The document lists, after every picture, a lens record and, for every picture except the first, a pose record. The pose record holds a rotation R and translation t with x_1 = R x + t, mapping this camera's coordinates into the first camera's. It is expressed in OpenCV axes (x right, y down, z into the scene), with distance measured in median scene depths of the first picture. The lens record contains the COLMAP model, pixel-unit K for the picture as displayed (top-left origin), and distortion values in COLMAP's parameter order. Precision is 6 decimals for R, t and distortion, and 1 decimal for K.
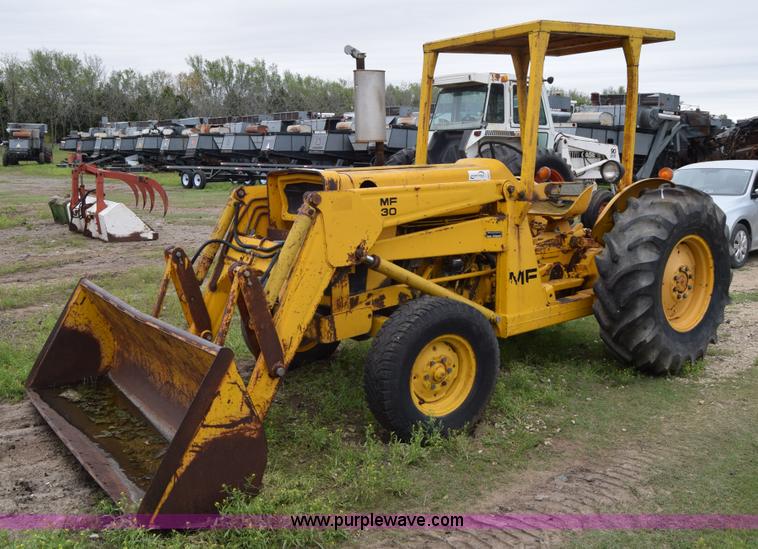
lens RADIAL K [[732.3, 0, 379.6], [0, 732.3, 259.2], [0, 0, 1]] dist [-0.077025, 0.005570]
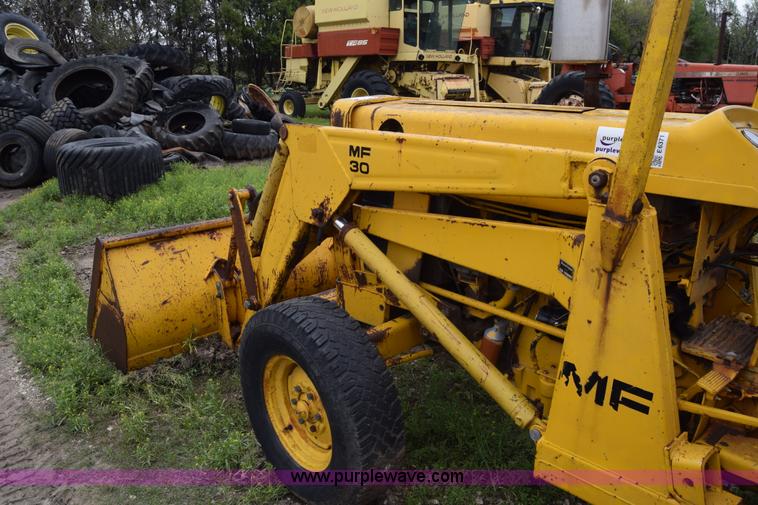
lens RADIAL K [[598.5, 0, 380.1], [0, 598.5, 262.4], [0, 0, 1]] dist [-0.098143, 0.046964]
pose [[0.125461, 0.318328, -0.939642, 0.200942], [-0.160896, 0.941116, 0.297344, -0.053465], [0.978965, 0.113879, 0.169291, 0.336132]]
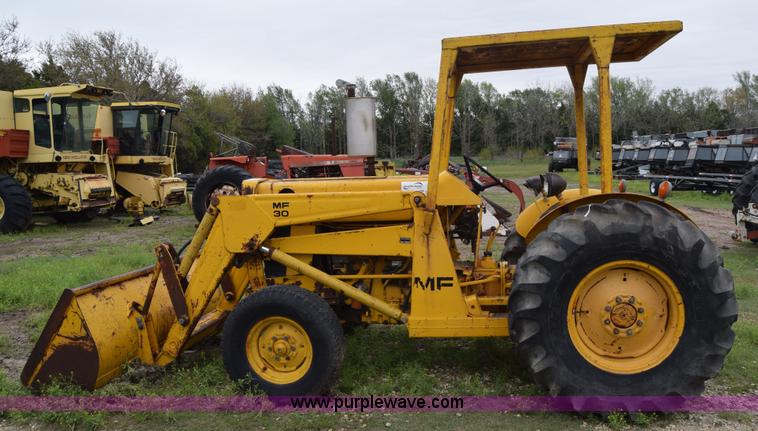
lens RADIAL K [[654.8, 0, 416.2], [0, 654.8, 218.6], [0, 0, 1]] dist [-0.082028, 0.007127]
pose [[0.739273, 0.052711, -0.671340, 0.335389], [-0.092420, 0.995440, -0.023614, -0.018383], [0.667034, 0.079503, 0.740773, 0.117704]]
